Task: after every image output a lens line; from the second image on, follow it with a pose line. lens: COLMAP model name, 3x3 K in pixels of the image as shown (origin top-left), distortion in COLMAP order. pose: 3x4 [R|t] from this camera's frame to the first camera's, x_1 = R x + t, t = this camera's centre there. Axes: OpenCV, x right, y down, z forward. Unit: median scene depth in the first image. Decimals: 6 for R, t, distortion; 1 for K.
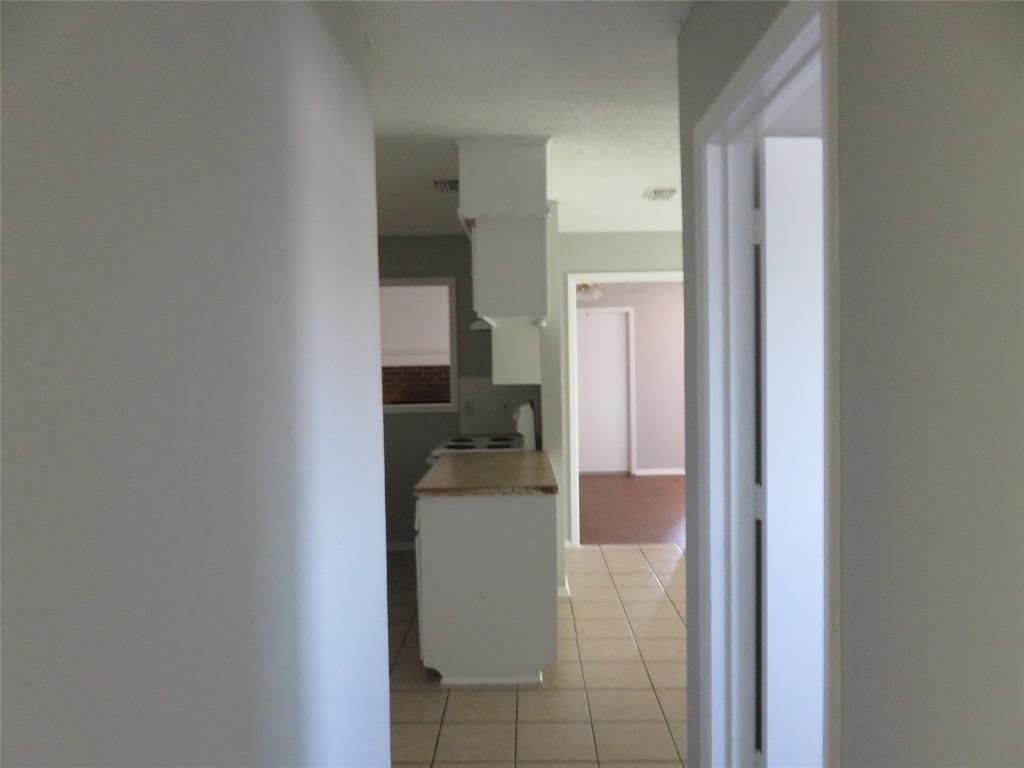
lens RADIAL K [[766.5, 0, 512.0], [0, 766.5, 384.0], [0, 0, 1]] dist [0.010018, -0.009311]
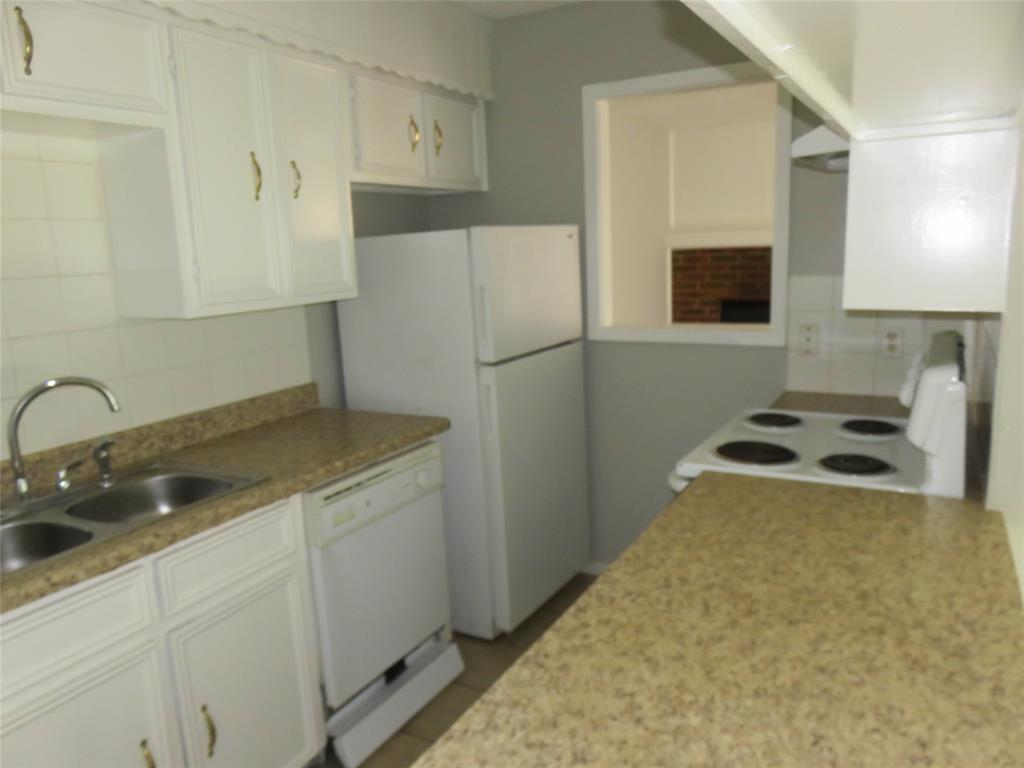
lens RADIAL K [[766.5, 0, 512.0], [0, 766.5, 384.0], [0, 0, 1]] dist [0.010018, -0.009311]
pose [[0.879753, 0.056767, -0.472030, 0.009487], [0.018350, 0.988052, 0.153026, -0.017760], [0.475077, -0.143287, 0.868200, 0.501034]]
